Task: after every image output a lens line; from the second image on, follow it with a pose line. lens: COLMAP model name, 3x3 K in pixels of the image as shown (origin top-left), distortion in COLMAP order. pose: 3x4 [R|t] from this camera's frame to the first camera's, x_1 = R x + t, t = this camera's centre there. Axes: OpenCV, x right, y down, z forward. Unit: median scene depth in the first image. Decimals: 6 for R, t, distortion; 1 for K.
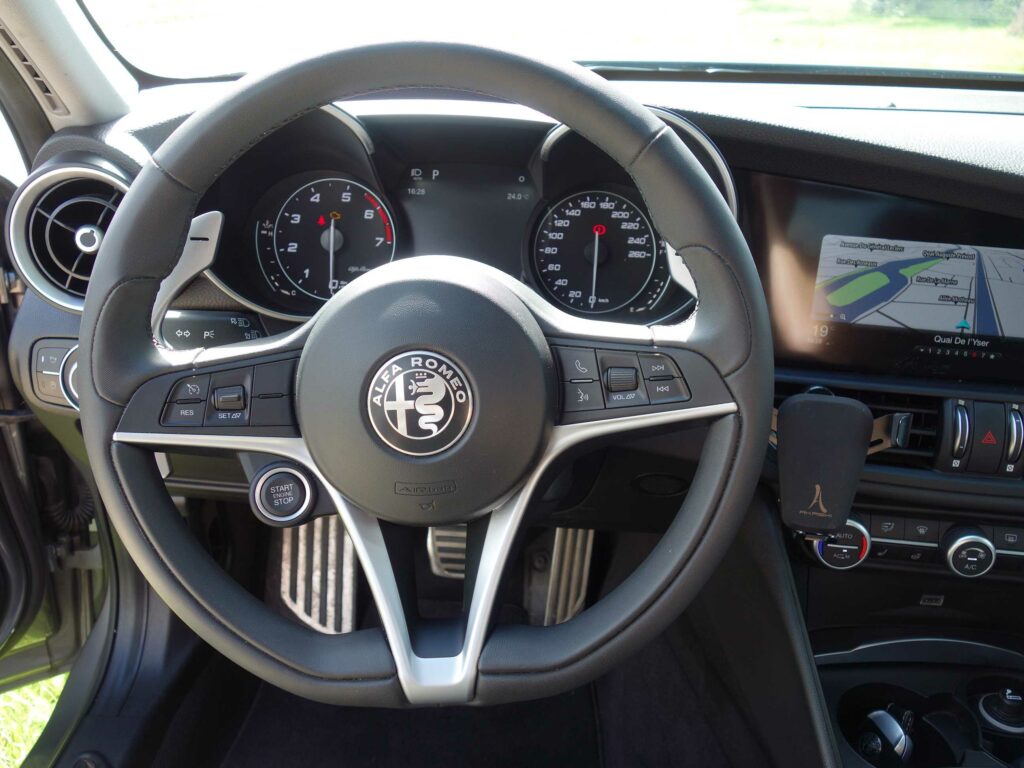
lens RADIAL K [[897.4, 0, 512.8], [0, 897.4, 388.6], [0, 0, 1]] dist [0.008926, -0.014037]
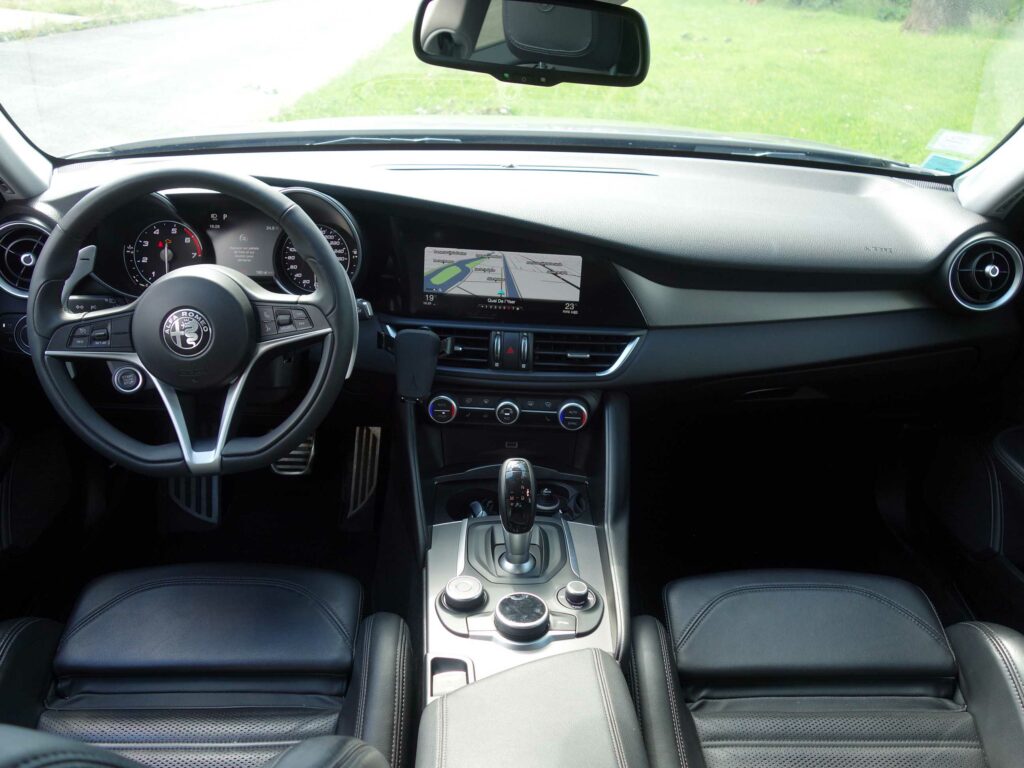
lens RADIAL K [[897.4, 0, 512.9], [0, 897.4, 390.8], [0, 0, 1]] dist [0.008926, -0.014037]
pose [[0.997602, -0.033449, 0.060599, 0.401910], [0.032719, 0.999380, 0.012994, 0.113345], [-0.060996, -0.010980, 0.998078, -0.905879]]
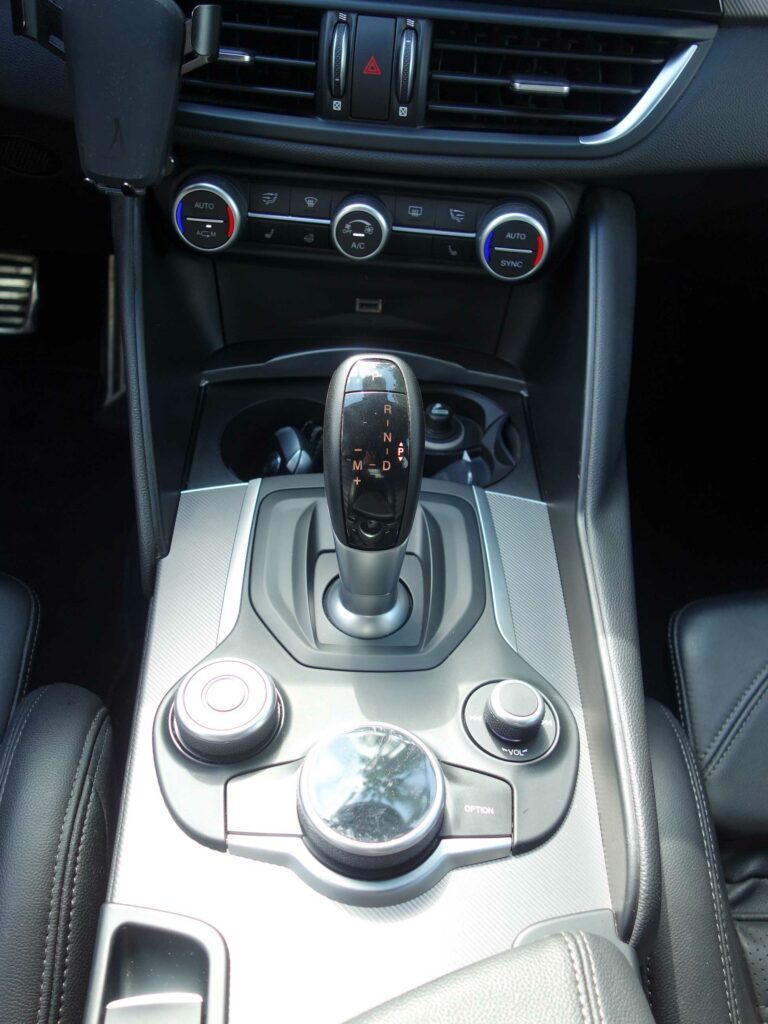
lens RADIAL K [[897.4, 0, 377.2], [0, 897.4, 513.6], [0, 0, 1]] dist [0.008926, -0.014037]
pose [[0.998618, -0.013597, 0.050761, 0.475490], [-0.003494, 0.946630, 0.322304, 0.163865], [-0.052434, -0.322036, 0.945274, 0.147669]]
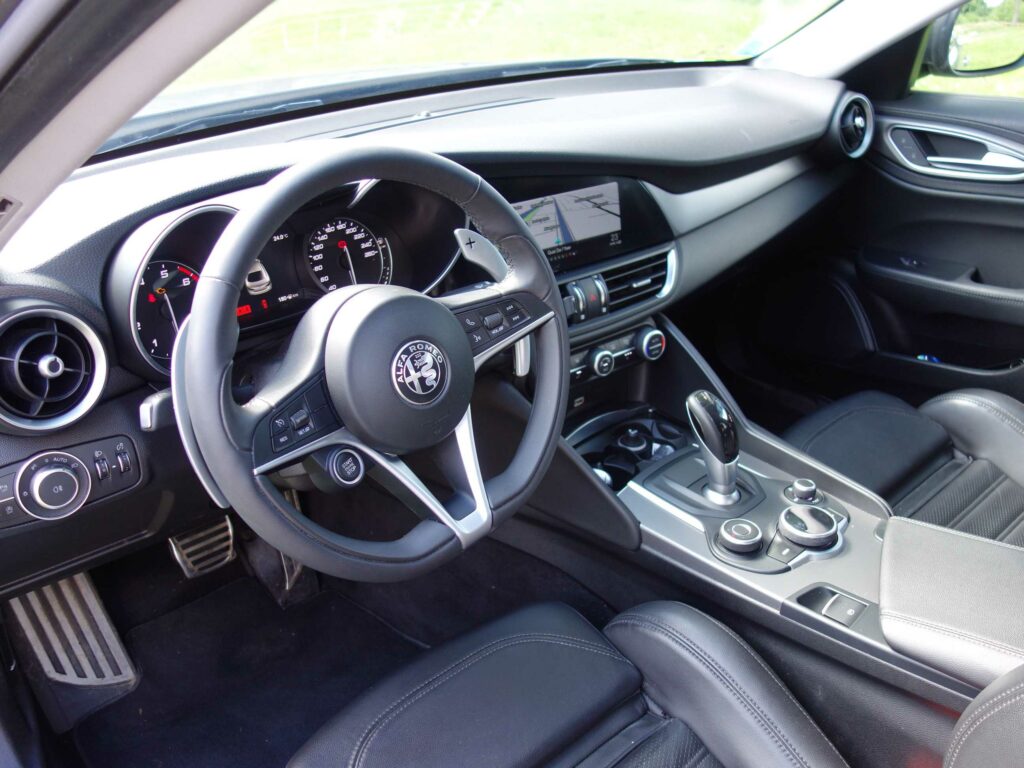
lens RADIAL K [[897.4, 0, 508.5], [0, 897.4, 391.4], [0, 0, 1]] dist [0.008926, -0.014037]
pose [[0.709482, -0.364395, 0.603201, -0.711502], [0.331981, 0.927835, 0.170032, -0.126622], [-0.621629, 0.079616, 0.779255, -0.263844]]
